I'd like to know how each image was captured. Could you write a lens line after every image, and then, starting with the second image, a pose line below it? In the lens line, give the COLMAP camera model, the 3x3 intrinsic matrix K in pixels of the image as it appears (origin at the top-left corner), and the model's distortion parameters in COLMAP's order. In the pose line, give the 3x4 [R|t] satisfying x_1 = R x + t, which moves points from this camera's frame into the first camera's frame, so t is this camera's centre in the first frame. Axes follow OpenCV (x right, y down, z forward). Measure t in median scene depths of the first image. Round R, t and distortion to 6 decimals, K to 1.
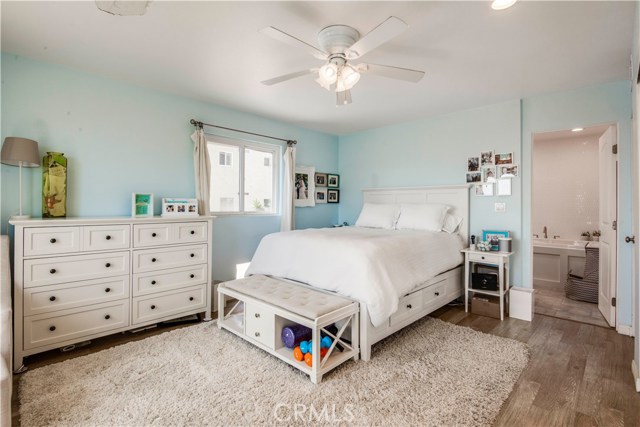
lens RADIAL K [[296.2, 0, 322.3], [0, 296.2, 201.7], [0, 0, 1]] dist [0.000838, -0.000788]
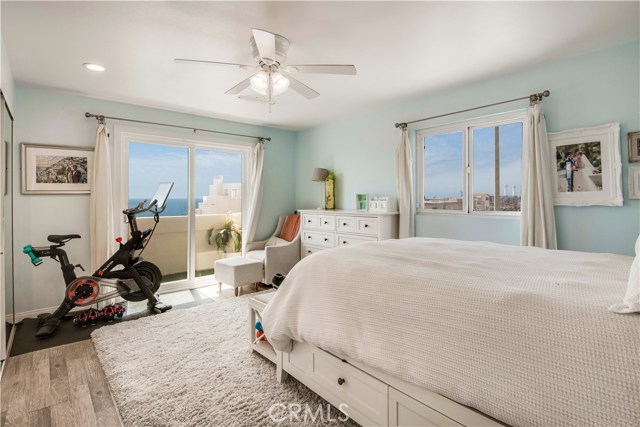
lens RADIAL K [[340.2, 0, 320.1], [0, 340.2, 205.8], [0, 0, 1]] dist [0.005037, -0.001006]
pose [[-0.117118, 0.007711, -0.993088, 0.951372], [0.004861, 0.999962, 0.007191, 0.014831], [0.993106, -0.003985, -0.117151, 1.013895]]
